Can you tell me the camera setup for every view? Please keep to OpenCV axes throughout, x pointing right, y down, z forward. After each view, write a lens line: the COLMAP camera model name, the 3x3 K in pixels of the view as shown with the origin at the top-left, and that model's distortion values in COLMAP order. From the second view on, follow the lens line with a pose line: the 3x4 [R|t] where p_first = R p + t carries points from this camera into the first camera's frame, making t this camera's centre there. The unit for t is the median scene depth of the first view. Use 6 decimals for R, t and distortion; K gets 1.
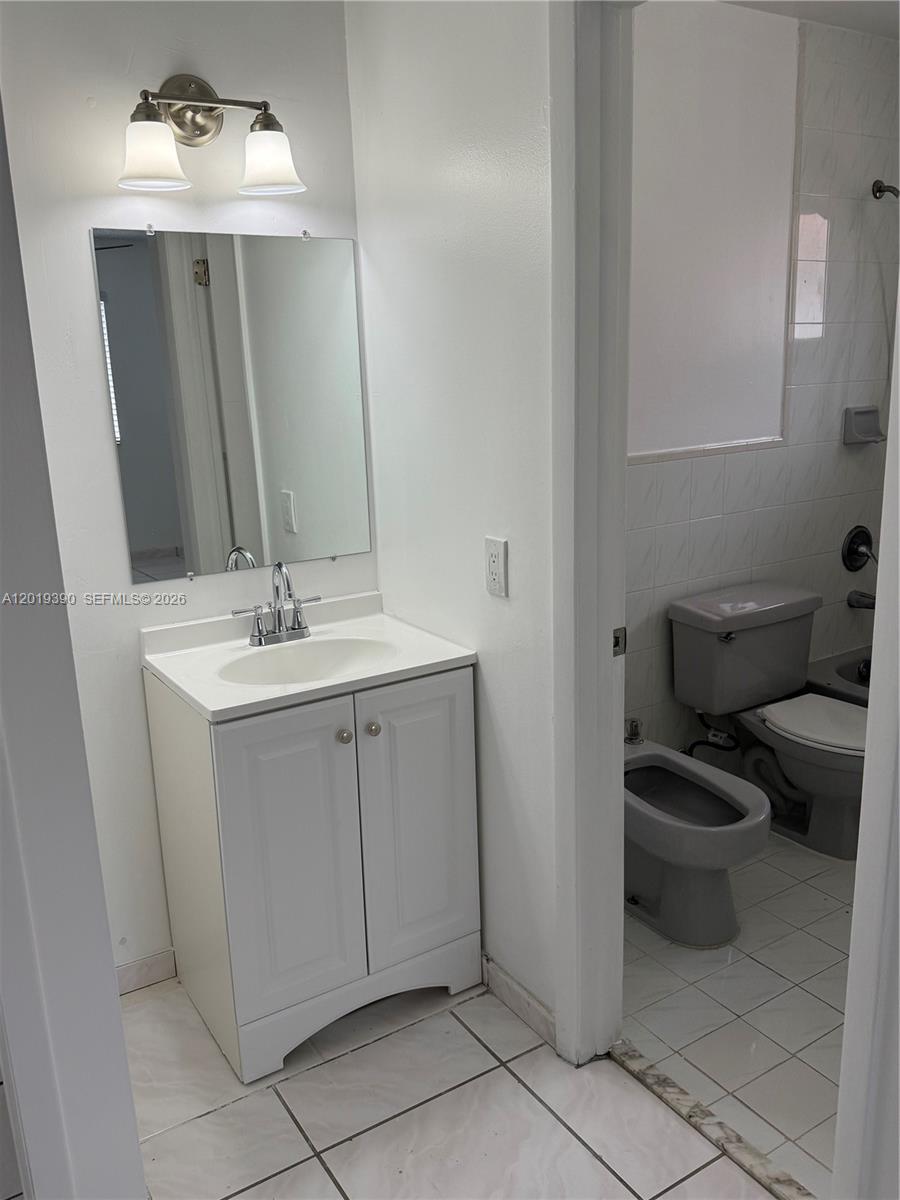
lens RADIAL K [[961.1, 0, 456.8], [0, 961.1, 609.6], [0, 0, 1]] dist [0.047669, -0.078710]
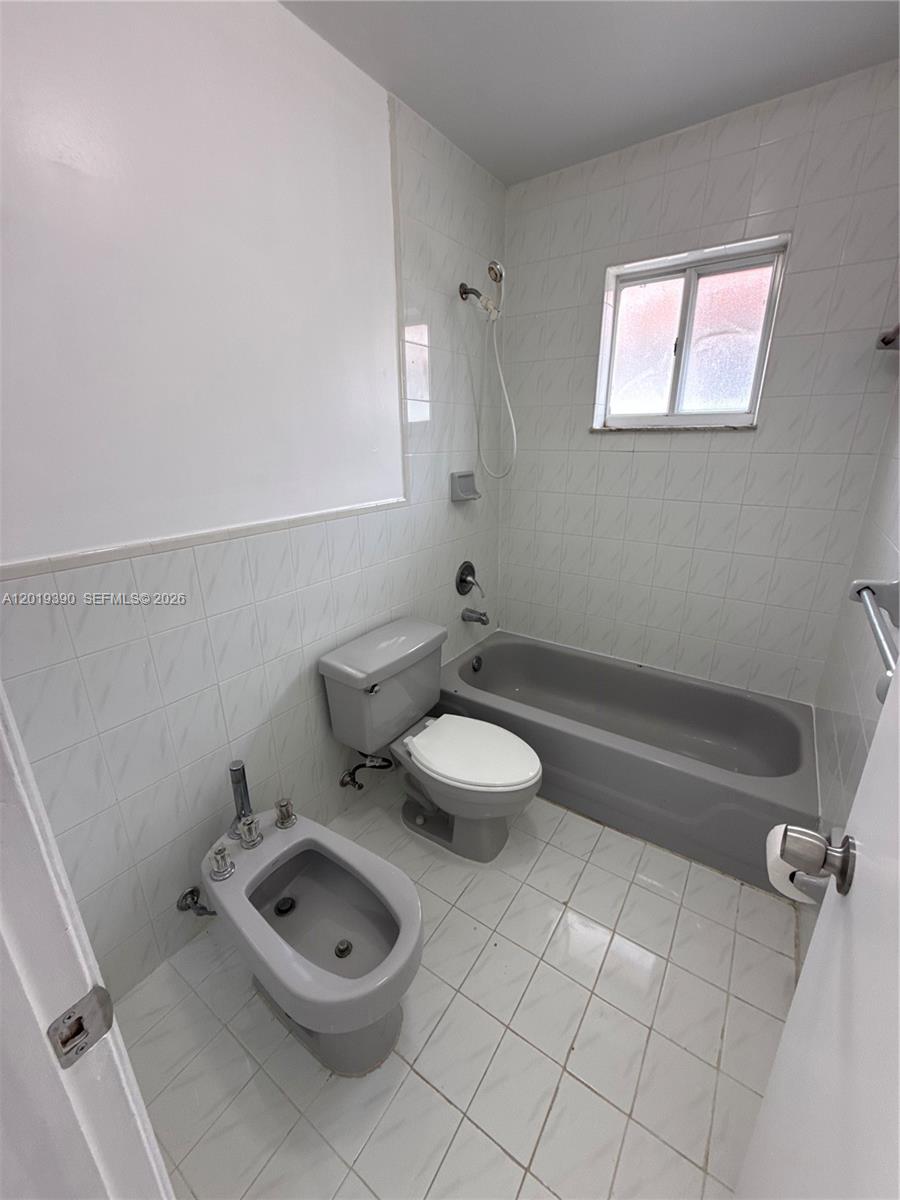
lens RADIAL K [[477.8, 0, 447.8], [0, 477.8, 596.4], [0, 0, 1]] dist [0.001497, -0.001837]
pose [[0.921000, -0.097450, 0.377176, 0.205047], [0.074212, 0.994365, 0.075700, -0.133504], [-0.382428, -0.041728, 0.923043, 0.585898]]
